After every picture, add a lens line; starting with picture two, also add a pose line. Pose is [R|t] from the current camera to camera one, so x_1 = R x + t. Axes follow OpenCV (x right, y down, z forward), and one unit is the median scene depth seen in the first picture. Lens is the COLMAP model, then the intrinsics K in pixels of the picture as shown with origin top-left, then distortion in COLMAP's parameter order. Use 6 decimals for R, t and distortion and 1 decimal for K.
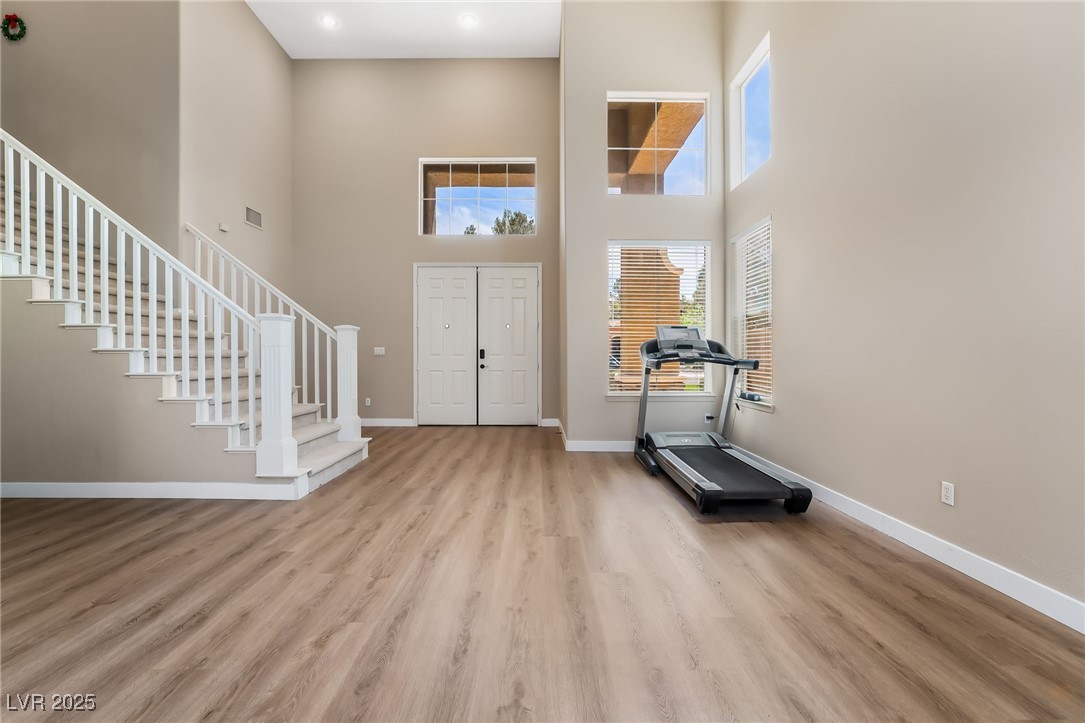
lens RADIAL K [[462.8, 0, 540.6], [0, 462.8, 363.9], [0, 0, 1]] dist [-0.018835, 0.000274]
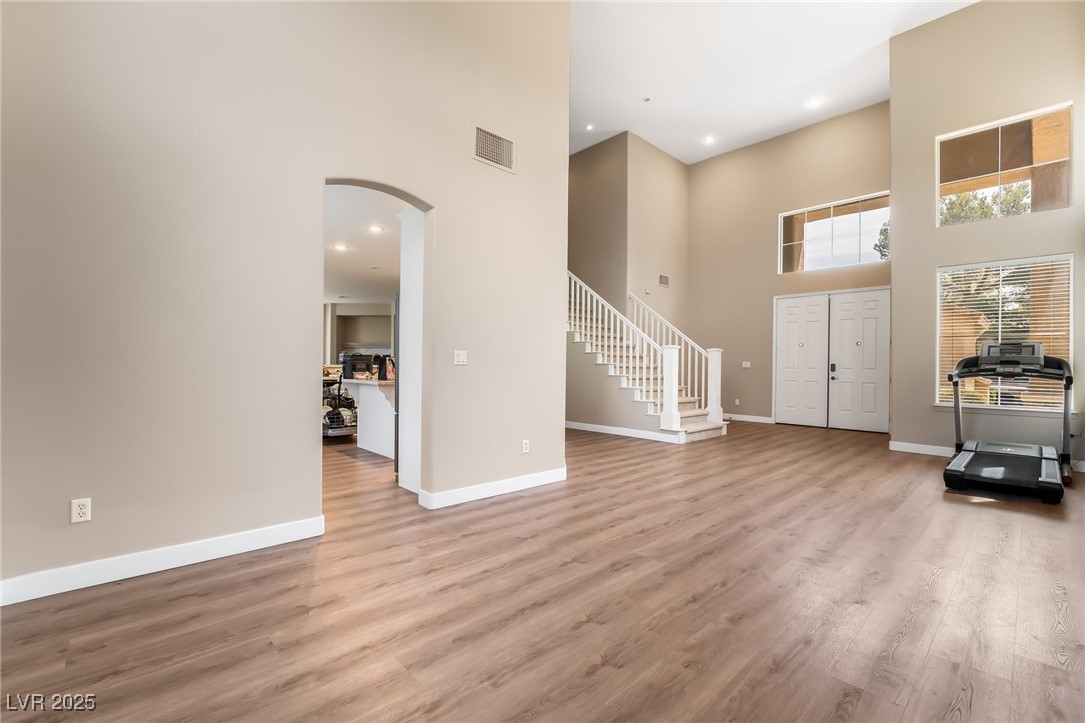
lens RADIAL K [[462.8, 0, 540.6], [0, 462.8, 363.9], [0, 0, 1]] dist [-0.018835, 0.000274]
pose [[0.677532, 0.004033, -0.735482, 0.427562], [-0.024394, 0.999558, -0.016991, 0.013097], [0.735089, 0.029453, 0.677331, -0.634046]]
